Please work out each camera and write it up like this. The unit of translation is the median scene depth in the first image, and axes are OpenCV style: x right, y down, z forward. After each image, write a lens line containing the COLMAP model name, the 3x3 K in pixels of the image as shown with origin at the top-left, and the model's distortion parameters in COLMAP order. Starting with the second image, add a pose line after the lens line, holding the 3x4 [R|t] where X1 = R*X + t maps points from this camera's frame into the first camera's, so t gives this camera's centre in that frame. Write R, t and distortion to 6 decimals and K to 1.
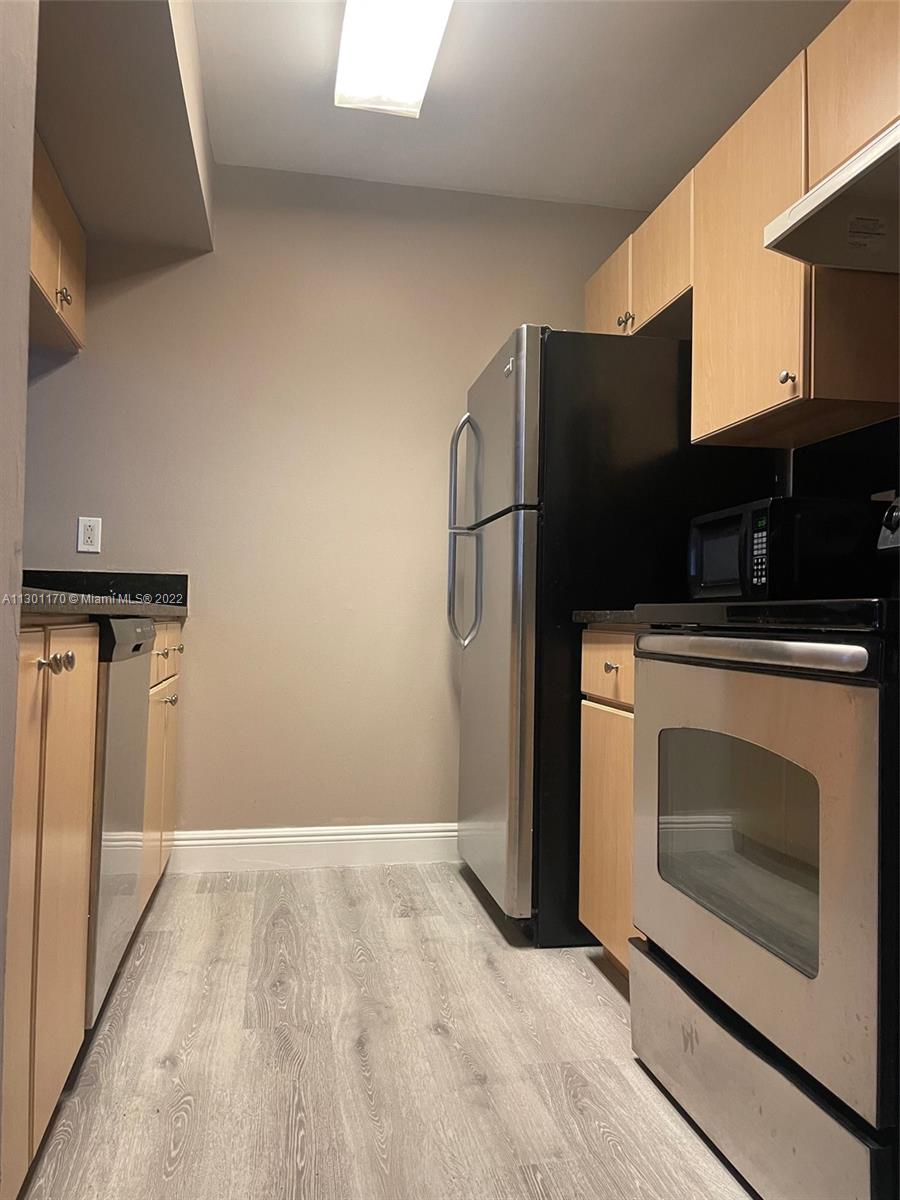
lens RADIAL K [[901.7, 0, 448.8], [0, 901.7, 598.4], [0, 0, 1]] dist [0.006327, 0.000415]
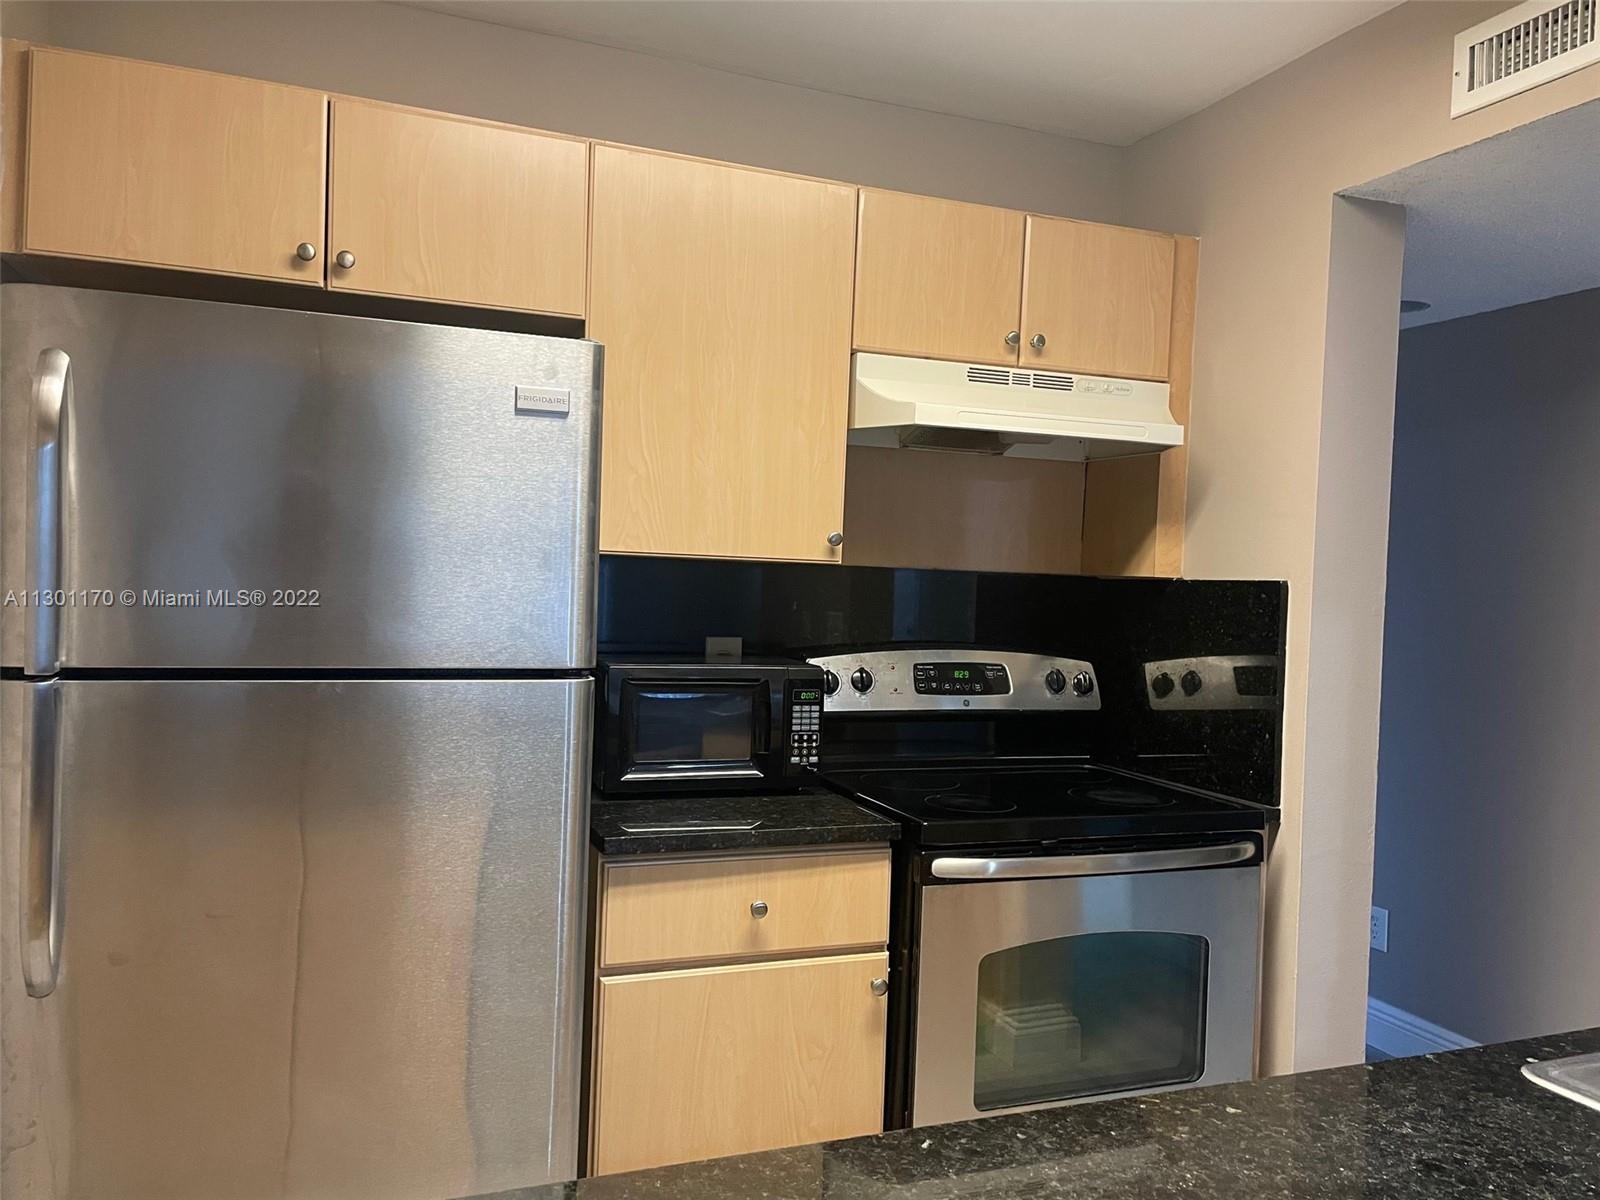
lens RADIAL K [[1202.2, 0, 799.5], [0, 1202.2, 598.7], [0, 0, 1]] dist [0.006327, 0.000415]
pose [[-0.197727, -0.045972, 0.979179, -0.798161], [-0.055262, 0.997834, 0.035689, -0.218162], [-0.978698, -0.047055, -0.199839, 1.241966]]
